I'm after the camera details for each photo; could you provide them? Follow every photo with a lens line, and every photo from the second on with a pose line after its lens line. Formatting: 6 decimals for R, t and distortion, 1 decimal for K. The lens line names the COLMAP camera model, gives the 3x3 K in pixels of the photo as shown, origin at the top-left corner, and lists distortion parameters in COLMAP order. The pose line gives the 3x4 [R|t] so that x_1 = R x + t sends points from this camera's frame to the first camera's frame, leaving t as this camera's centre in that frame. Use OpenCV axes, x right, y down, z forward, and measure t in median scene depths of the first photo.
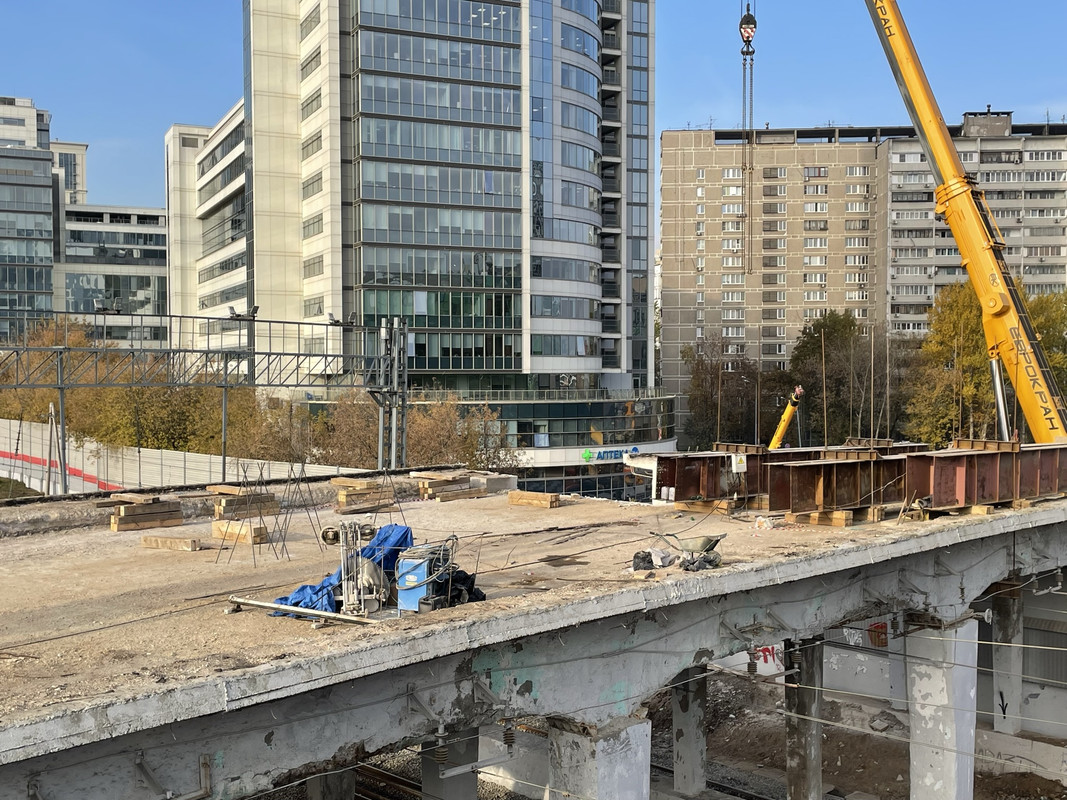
lens RADIAL K [[1227.2, 0, 530.3], [0, 1227.2, 394.9], [0, 0, 1]] dist [0.112417, -0.183913]
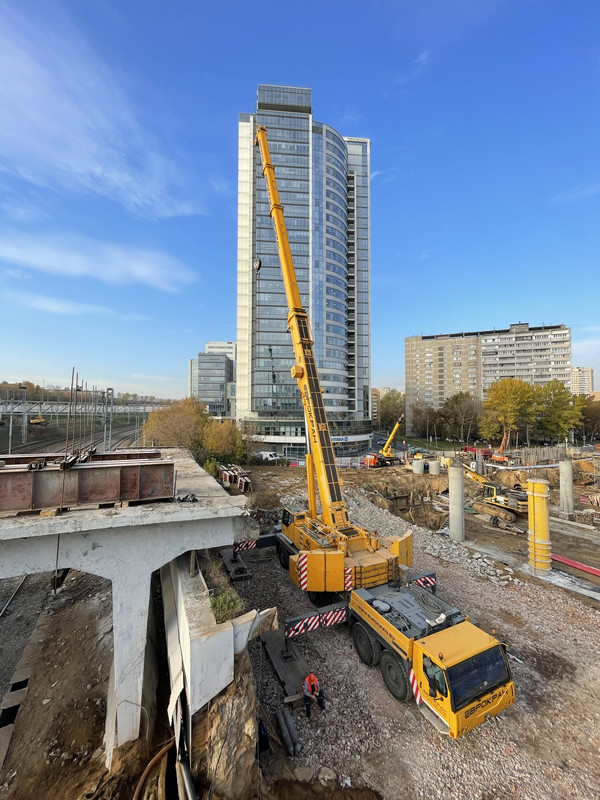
lens RADIAL K [[319.3, 0, 300.0], [0, 319.3, 400.0], [0, 0, 1]] dist [-0.002241, -0.000574]
pose [[0.944840, -0.008483, -0.327422, 0.192481], [-0.009845, 0.998477, -0.054277, -0.002322], [0.327384, 0.054506, 0.943318, 0.201040]]
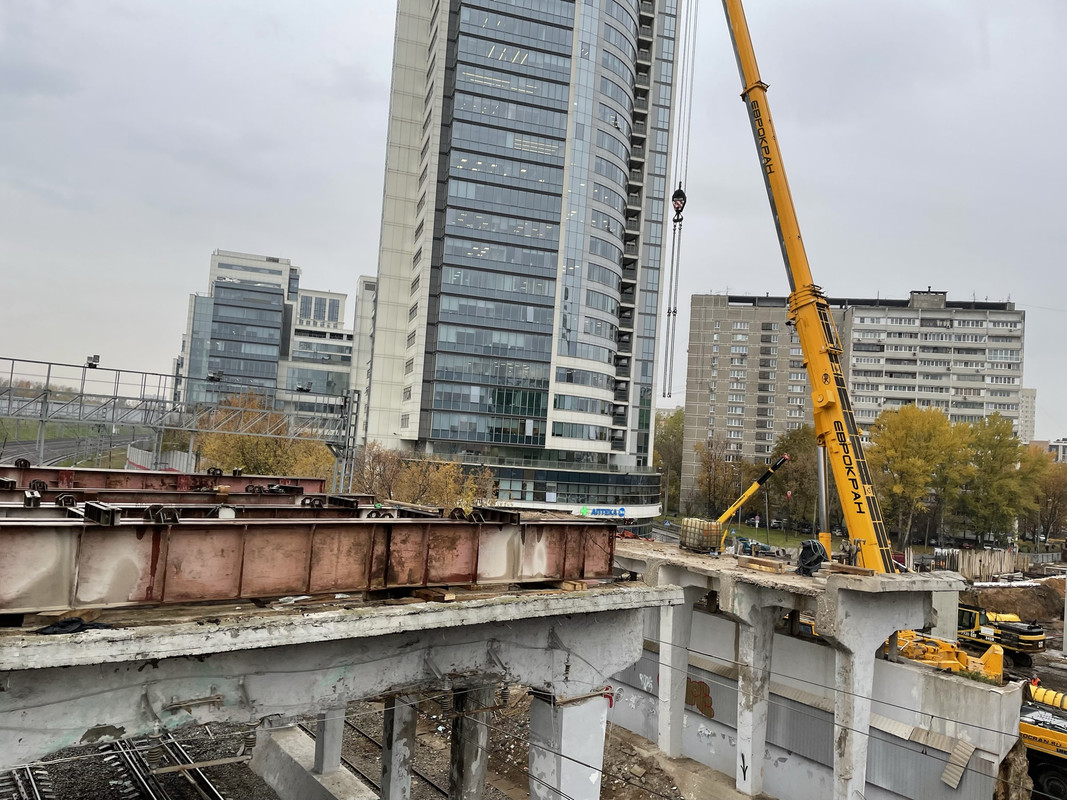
lens RADIAL K [[795.2, 0, 518.6], [0, 795.2, 402.0], [0, 0, 1]] dist [0.090146, -0.105856]
pose [[0.987893, 0.061802, -0.142296, 0.075118], [-0.073225, 0.994378, -0.076489, 0.001045], [0.136769, 0.085983, 0.986864, 0.072880]]
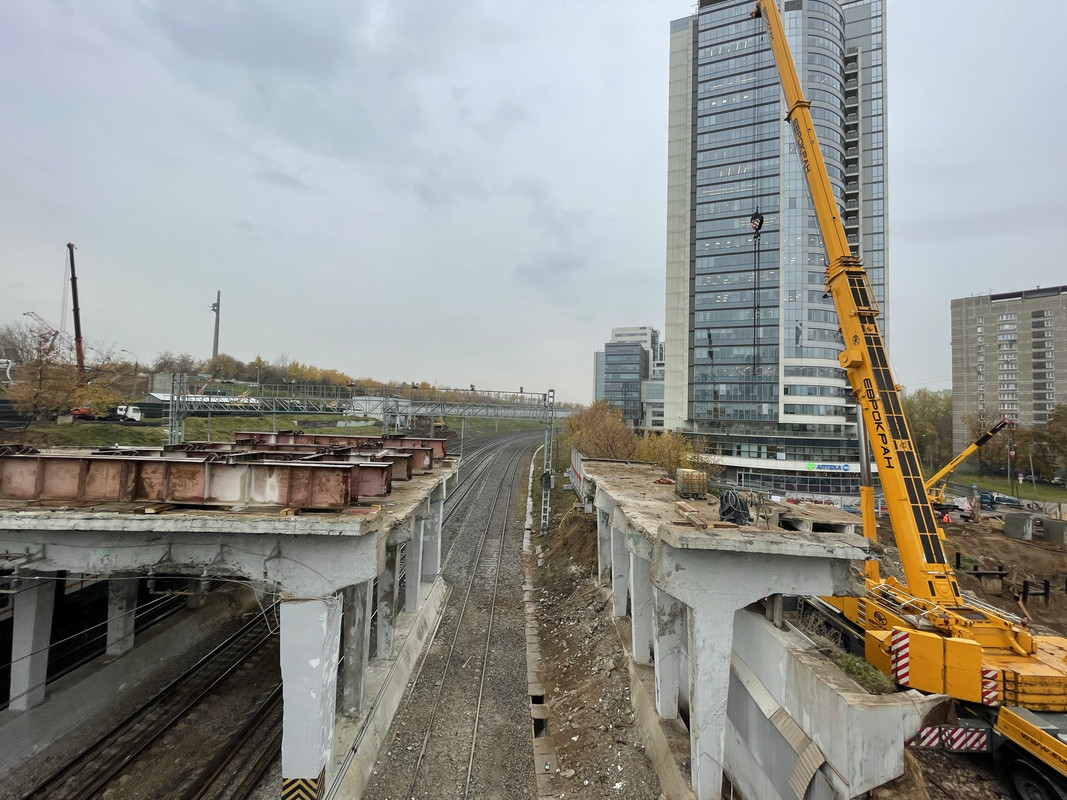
lens RADIAL K [[425.9, 0, 536.4], [0, 425.9, 398.2], [0, 0, 1]] dist [-0.002241, -0.000574]
pose [[0.718557, -0.007537, -0.695427, 0.163779], [-0.043474, 0.997499, -0.055731, -0.001127], [0.694108, 0.070278, 0.716432, 0.170144]]
